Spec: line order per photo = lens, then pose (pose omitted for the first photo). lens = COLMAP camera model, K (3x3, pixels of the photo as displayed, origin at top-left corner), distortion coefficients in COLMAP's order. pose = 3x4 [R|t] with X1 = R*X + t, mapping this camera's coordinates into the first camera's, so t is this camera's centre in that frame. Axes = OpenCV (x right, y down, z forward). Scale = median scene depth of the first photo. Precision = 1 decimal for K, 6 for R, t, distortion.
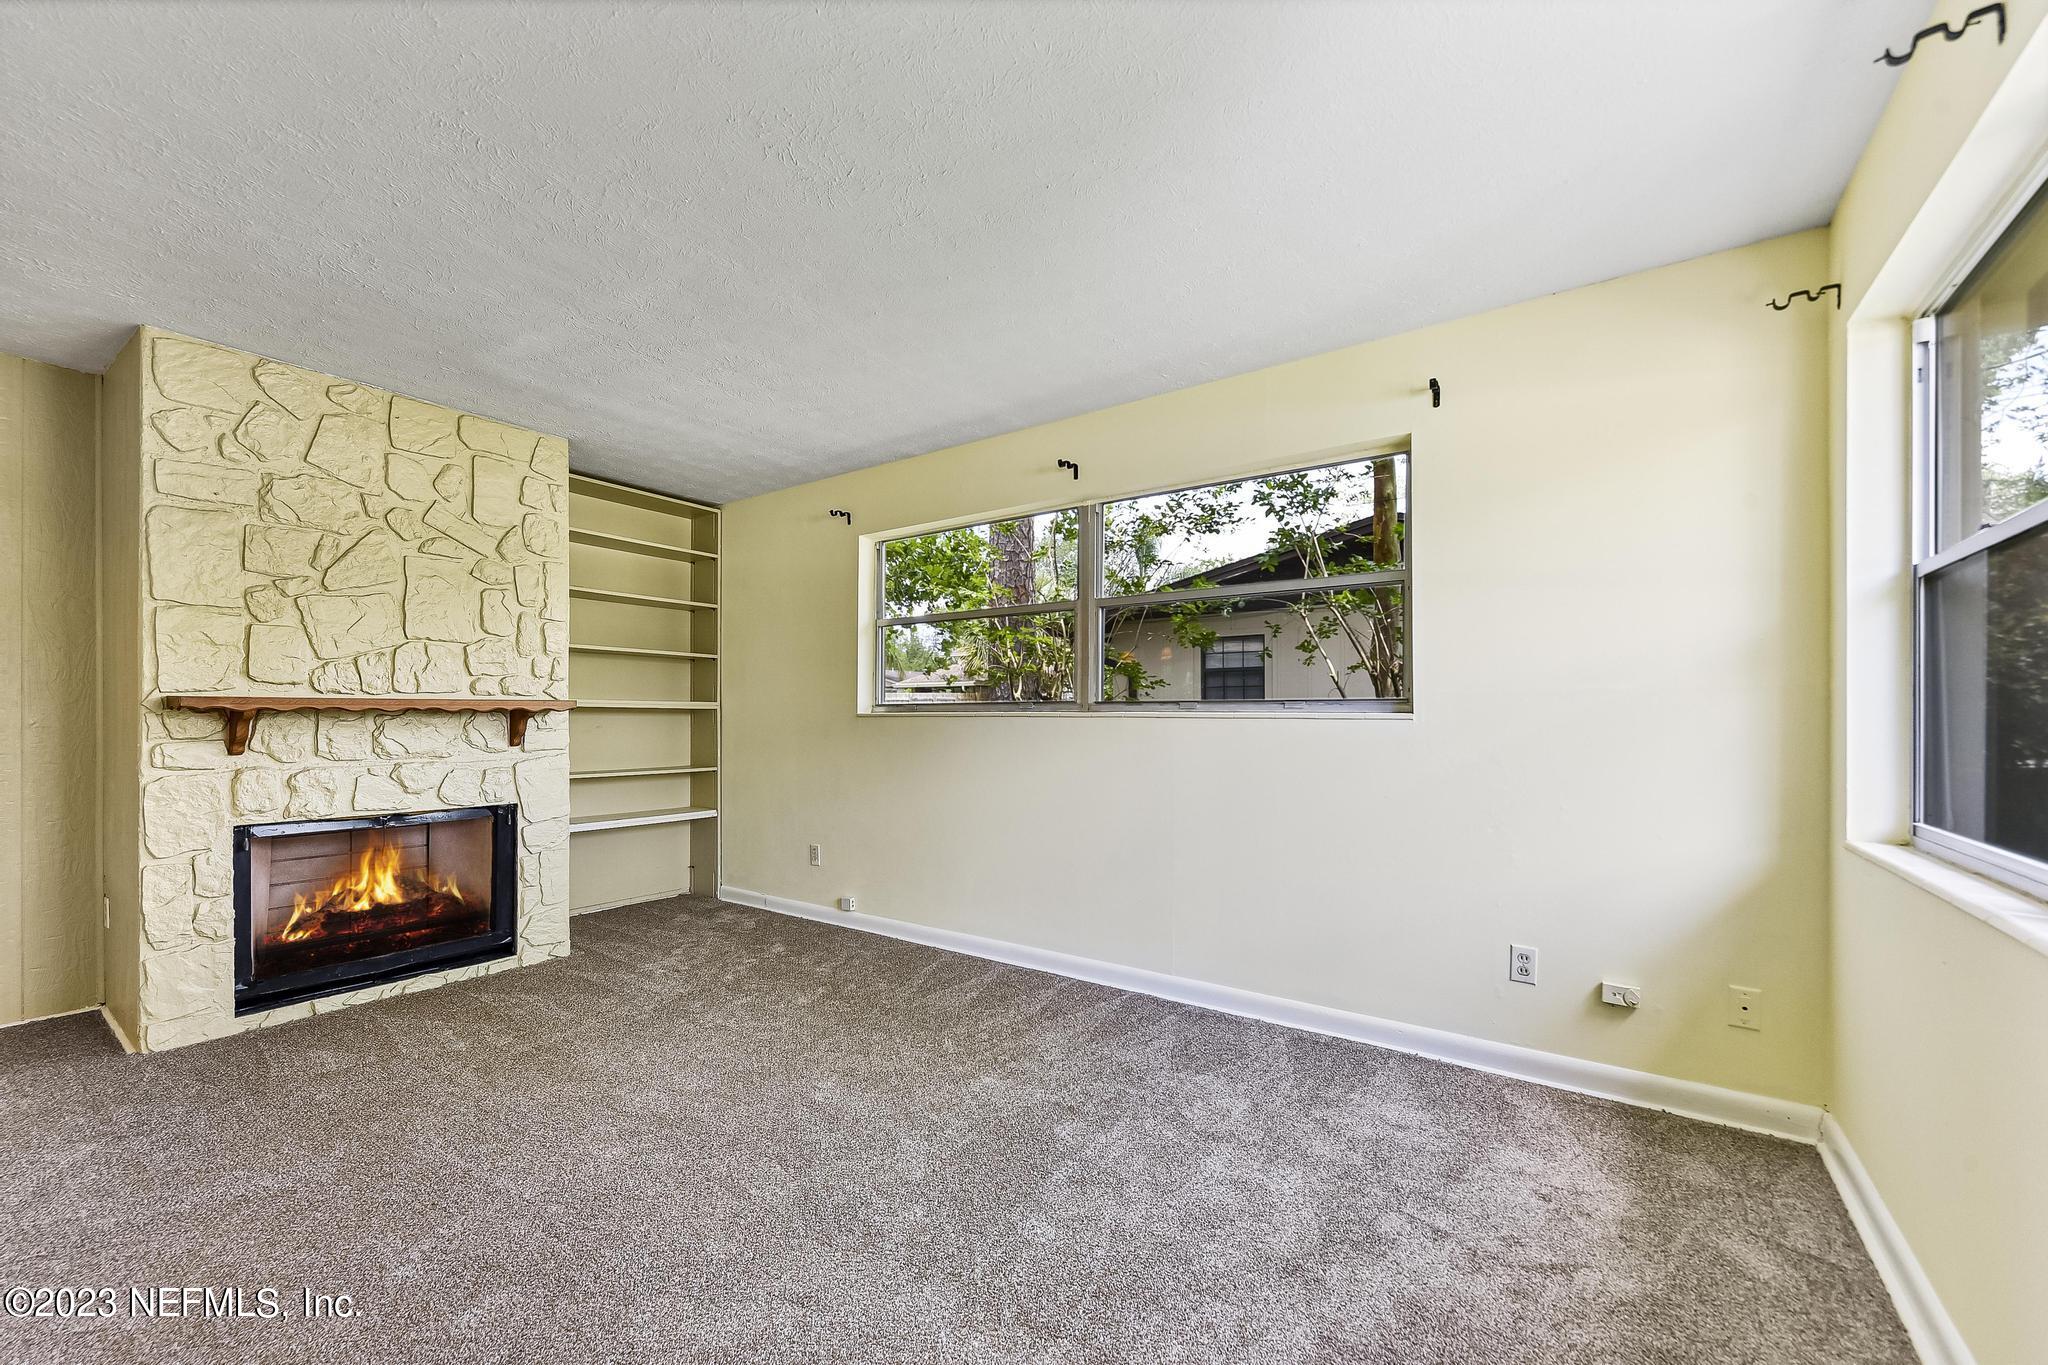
lens RADIAL K [[812.6, 0, 1020.8], [0, 812.6, 714.8], [0, 0, 1]] dist [0.006378, -0.000751]
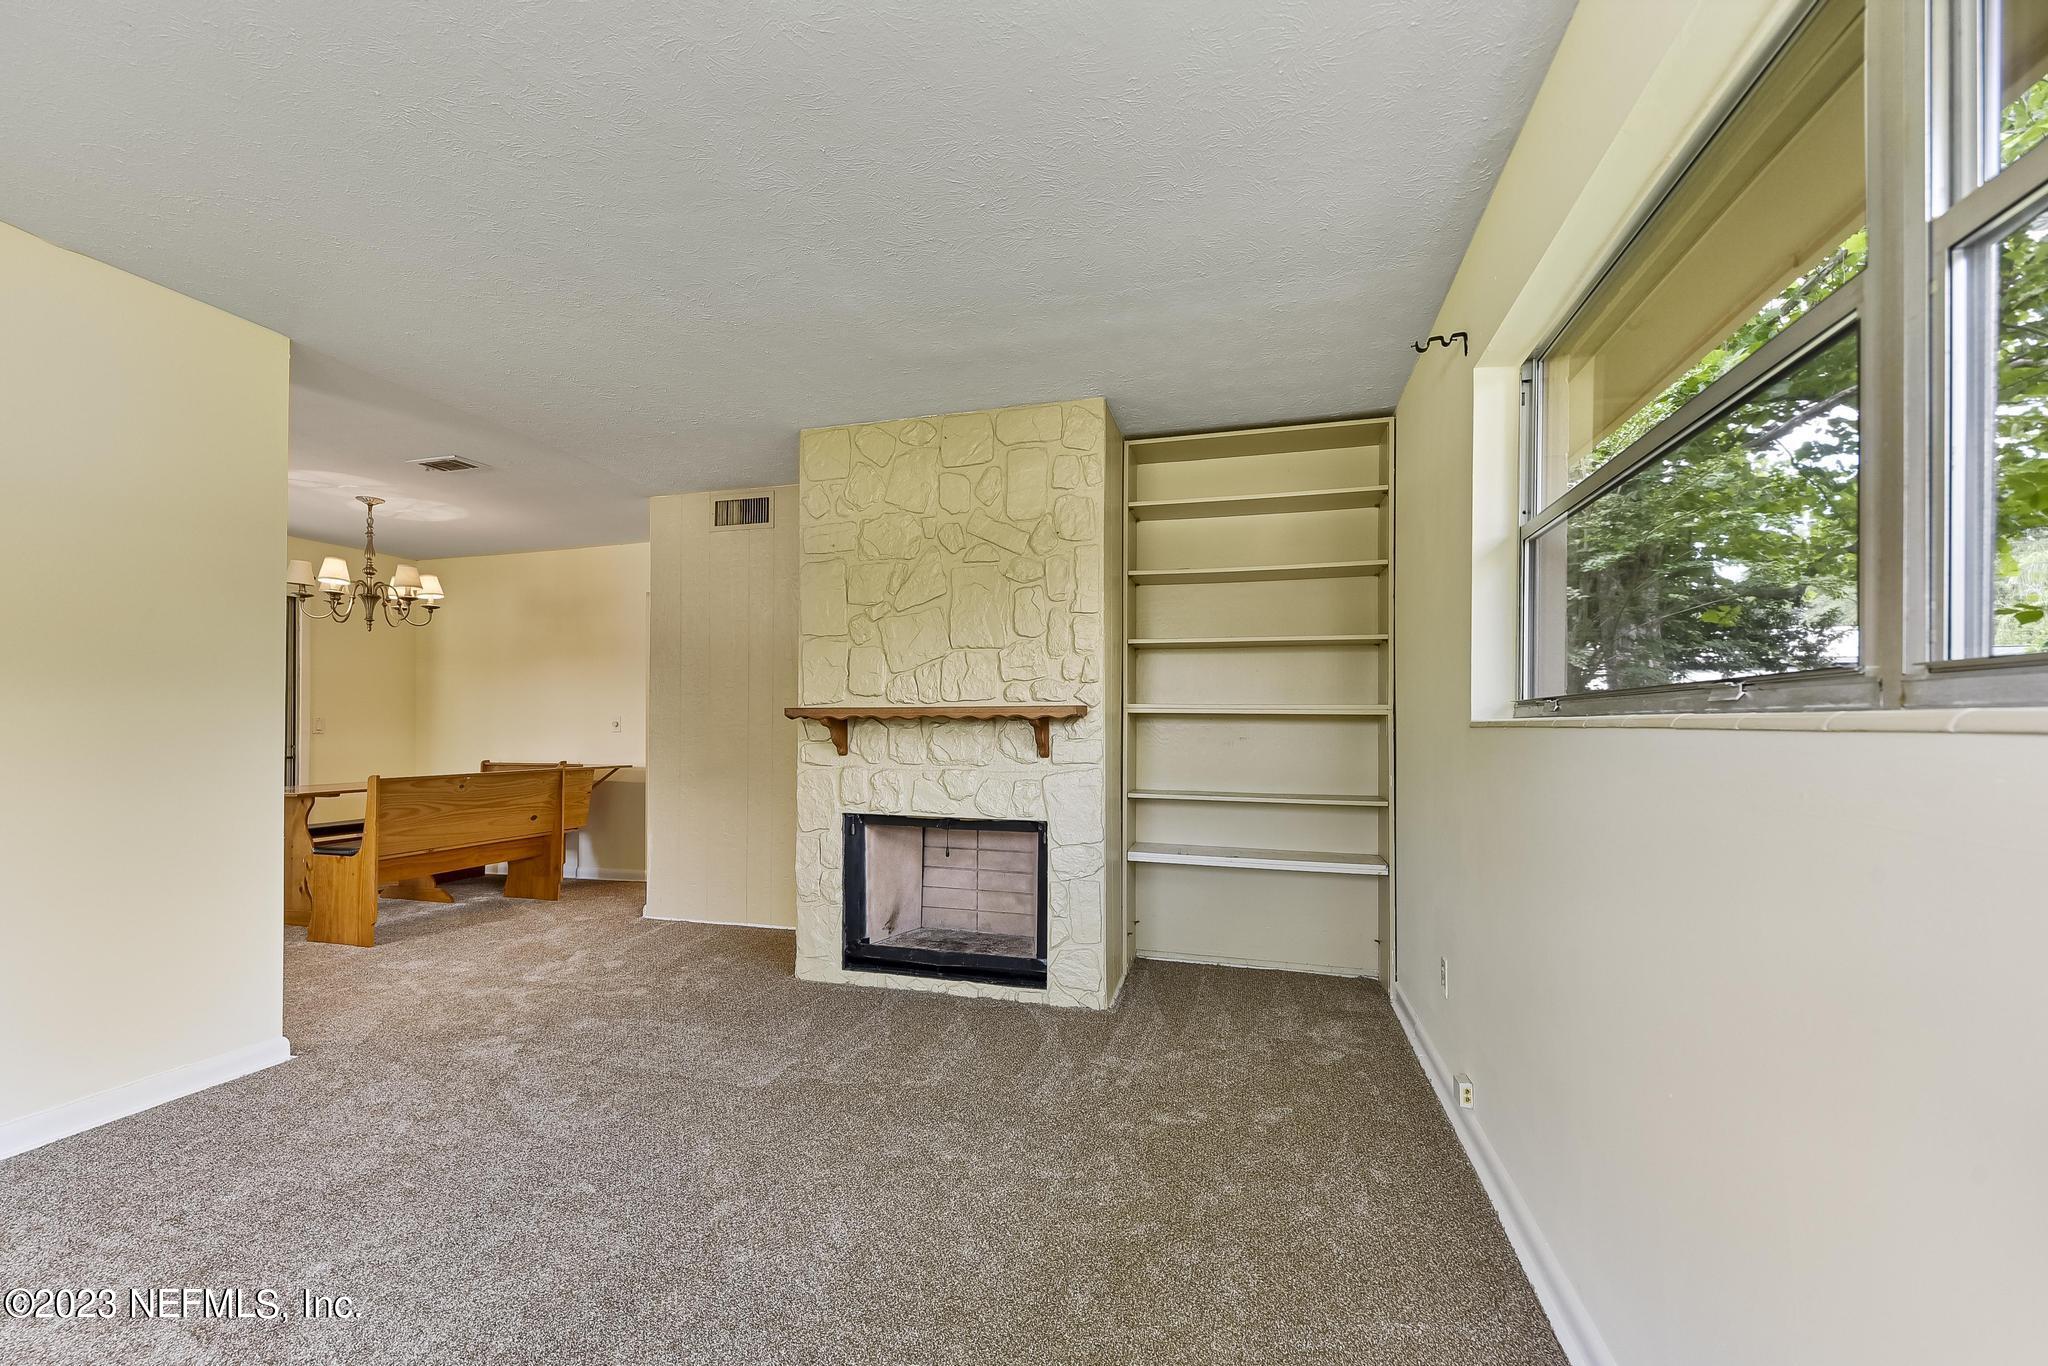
lens RADIAL K [[812.6, 0, 1010.5], [0, 812.6, 714.7], [0, 0, 1]] dist [0.006378, -0.000751]
pose [[0.319538, -0.010110, -0.947519, 0.233303], [-0.001322, 0.999937, -0.011115, 0.001362], [0.947572, 0.004805, 0.319505, 0.710191]]
